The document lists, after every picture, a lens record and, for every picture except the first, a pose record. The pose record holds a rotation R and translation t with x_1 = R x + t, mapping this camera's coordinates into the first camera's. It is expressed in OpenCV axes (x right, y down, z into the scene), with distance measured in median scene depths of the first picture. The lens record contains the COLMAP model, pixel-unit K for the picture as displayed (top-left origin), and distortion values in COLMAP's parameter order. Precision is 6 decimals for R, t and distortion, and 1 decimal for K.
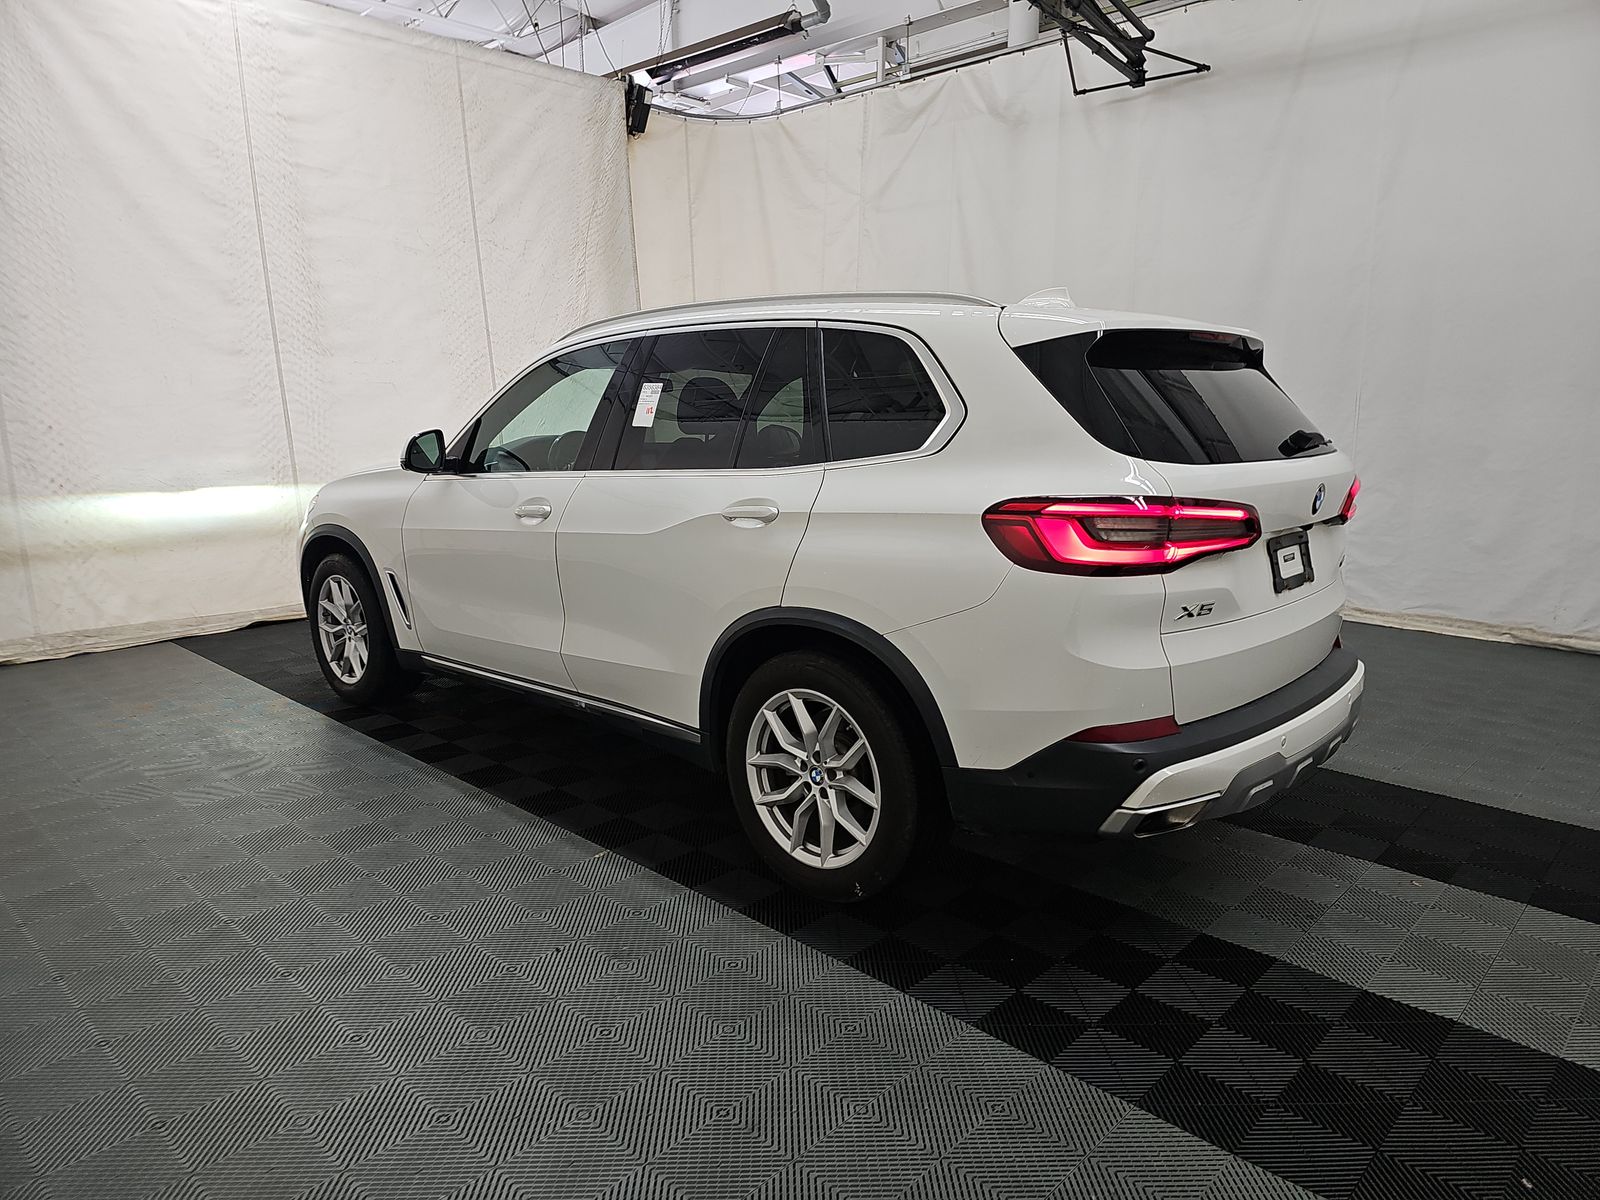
lens RADIAL K [[1069.9, 0, 800.0], [0, 1069.9, 600.0], [0, 0, 1]] dist [0.048900, -0.065515]
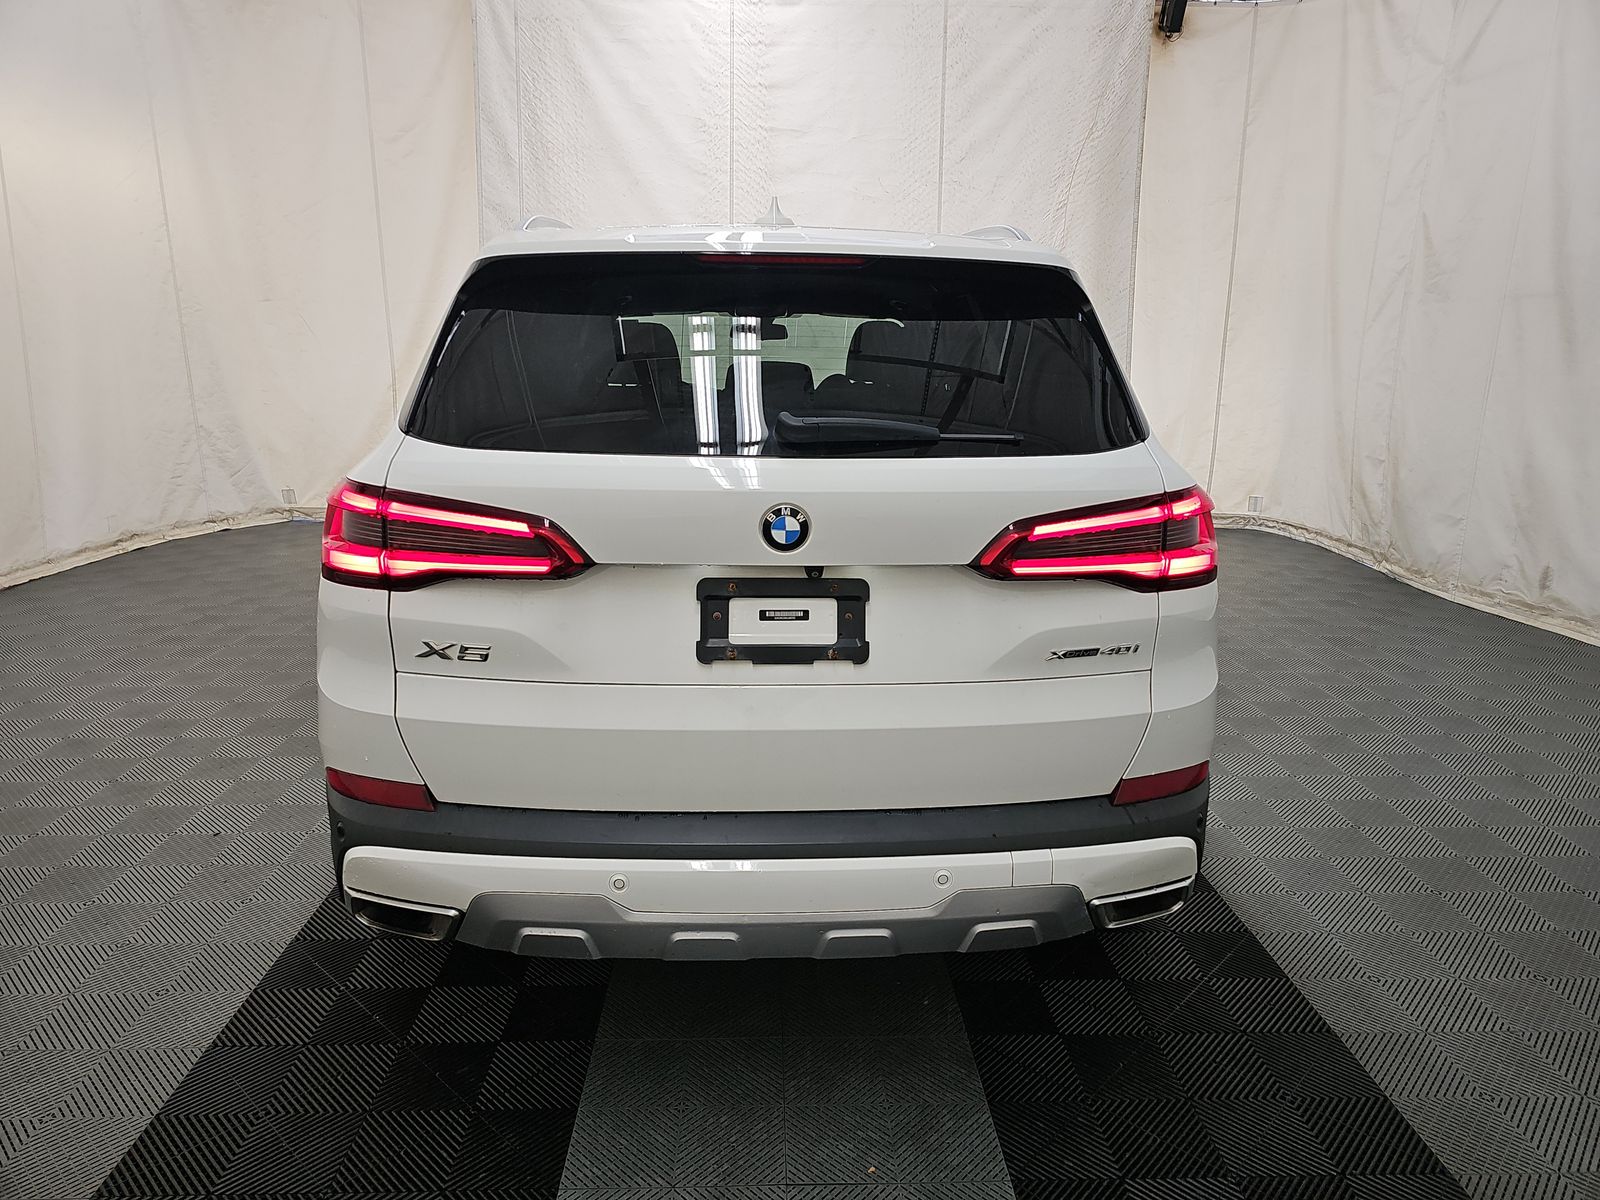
lens RADIAL K [[1077.4, 0, 800.1], [0, 1077.4, 592.7], [0, 0, 1]] dist [0.003192, -0.001387]
pose [[0.712595, 0.164558, -0.682003, 0.388123], [-0.134967, 0.986099, 0.096912, -0.049809], [0.688471, 0.022989, 0.724900, 0.241772]]
